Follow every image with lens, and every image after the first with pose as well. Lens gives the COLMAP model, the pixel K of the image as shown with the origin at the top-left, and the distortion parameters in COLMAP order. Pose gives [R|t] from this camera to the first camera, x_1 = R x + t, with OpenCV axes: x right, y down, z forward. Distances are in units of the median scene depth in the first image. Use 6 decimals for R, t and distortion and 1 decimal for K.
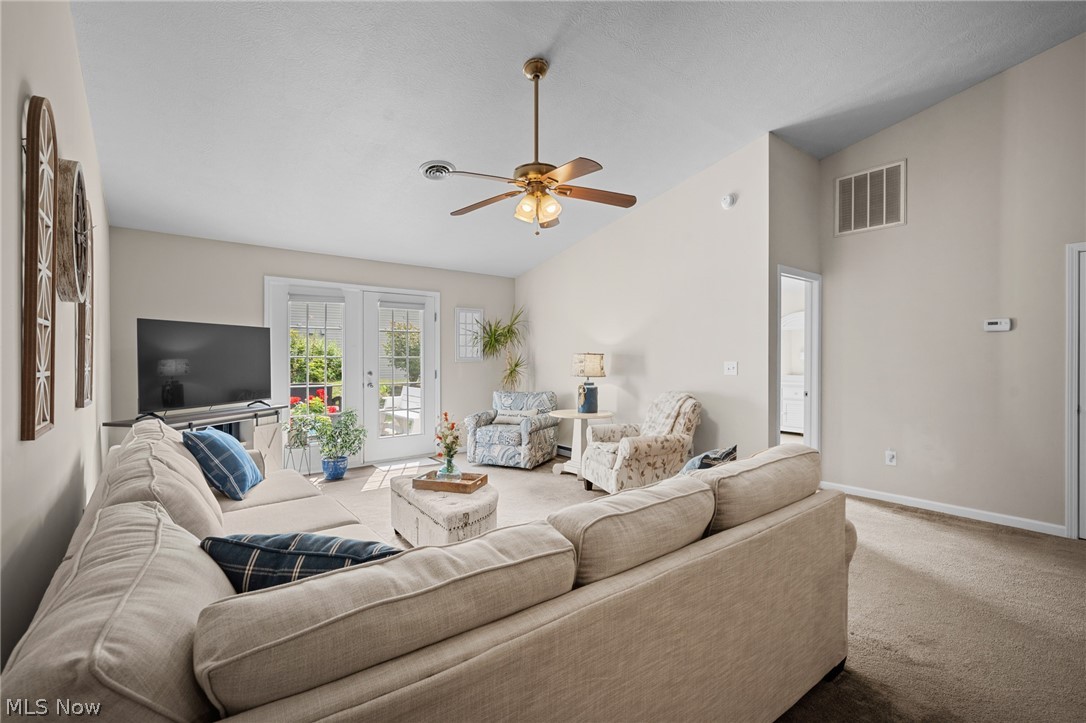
lens RADIAL K [[481.5, 0, 543.0], [0, 481.5, 361.5], [0, 0, 1]] dist [0.000419, -0.000141]
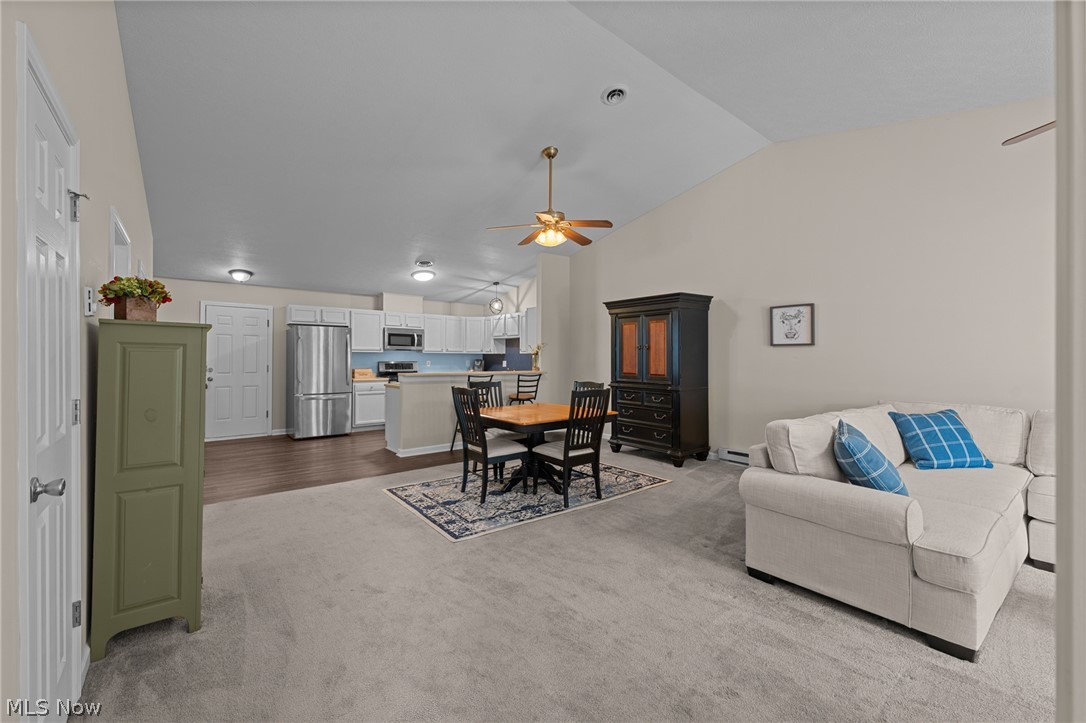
lens RADIAL K [[443.3, 0, 544.6], [0, 443.3, 357.4], [0, 0, 1]] dist [-0.001367, -0.000228]
pose [[-0.999929, -0.002472, -0.011667, 0.510847], [-0.002562, 0.999967, 0.007686, -0.005122], [0.011647, 0.007715, -0.999902, 0.940134]]
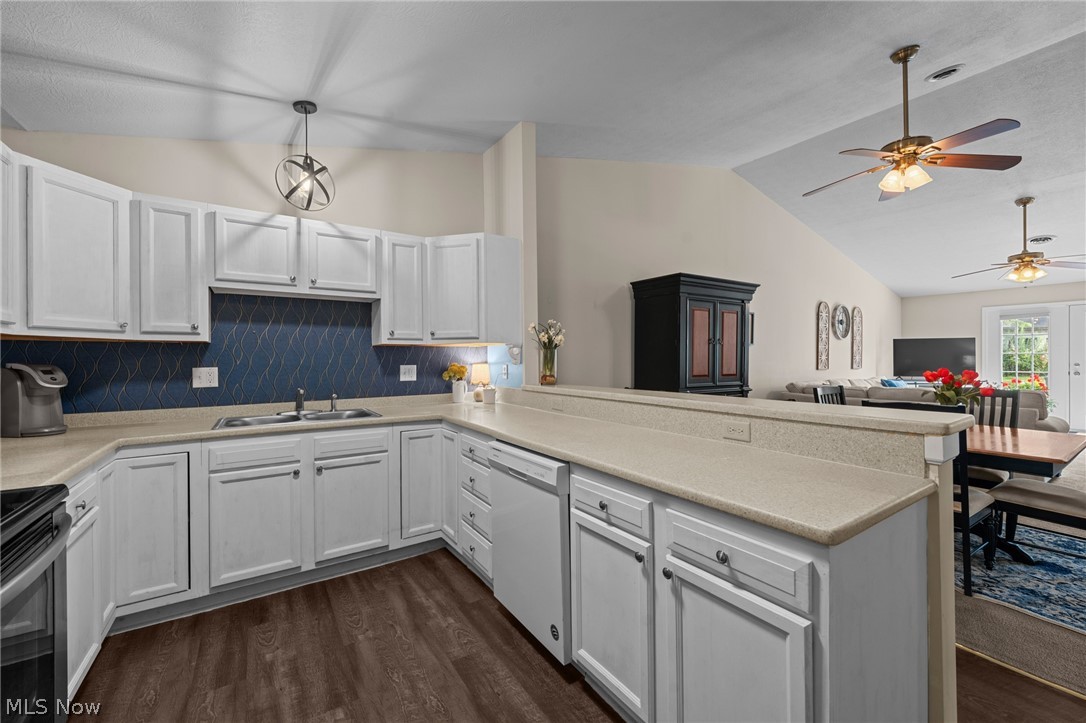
lens RADIAL K [[430.8, 0, 545.0], [0, 430.8, 358.7], [0, 0, 1]] dist [-0.001493, -0.000197]
pose [[-0.083528, 0.001764, -0.996504, 1.156854], [-0.003476, 0.999992, 0.002062, 0.011781], [0.996499, 0.003636, -0.083521, -0.473463]]
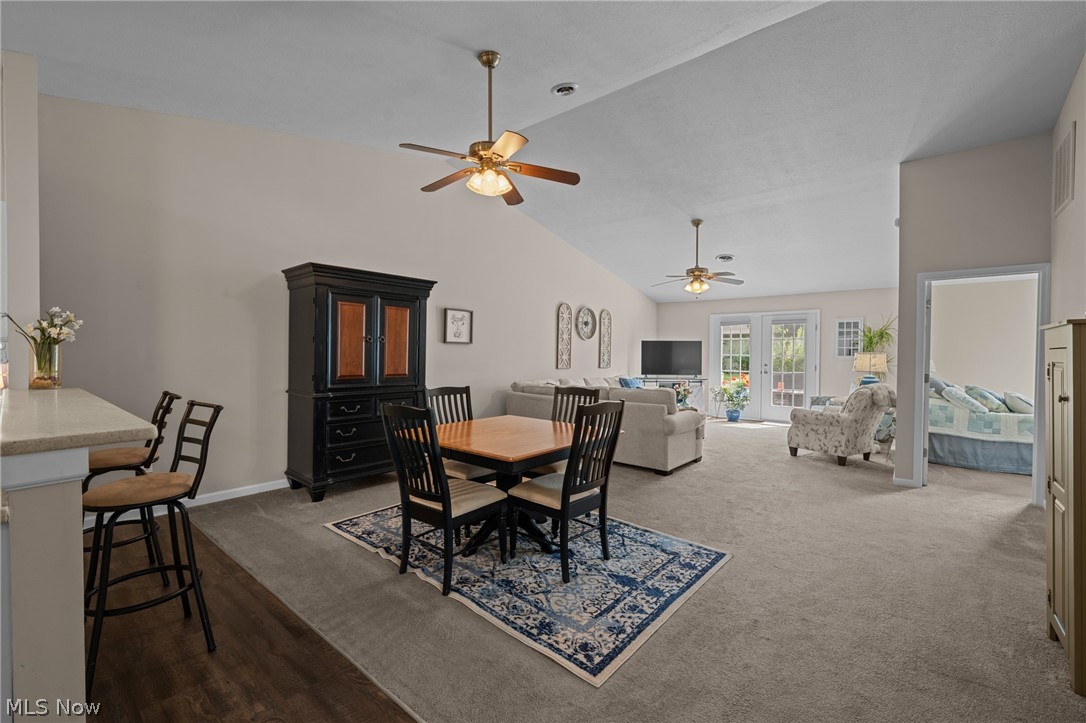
lens RADIAL K [[449.3, 0, 546.7], [0, 449.3, 359.0], [0, 0, 1]] dist [-0.000301, 0.000009]
pose [[0.206237, 0.011430, -0.978435, 1.158393], [-0.015862, 0.999839, 0.008336, 0.002379], [0.978374, 0.013801, 0.206385, -0.053082]]
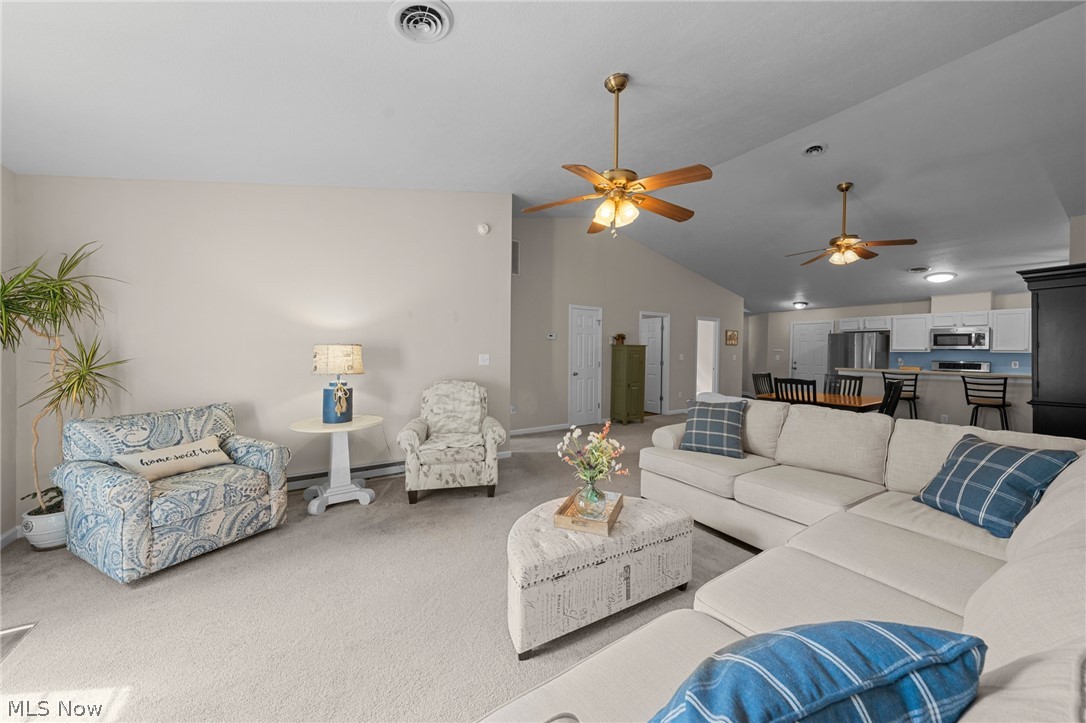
lens RADIAL K [[372.3, 0, 546.3], [0, 372.3, 354.3], [0, 0, 1]] dist [-0.001708, -0.000120]
pose [[0.089038, -0.005951, 0.996010, -0.535327], [-0.002610, 0.999977, 0.006208, -0.006279], [-0.996025, -0.003152, 0.089021, 0.674662]]
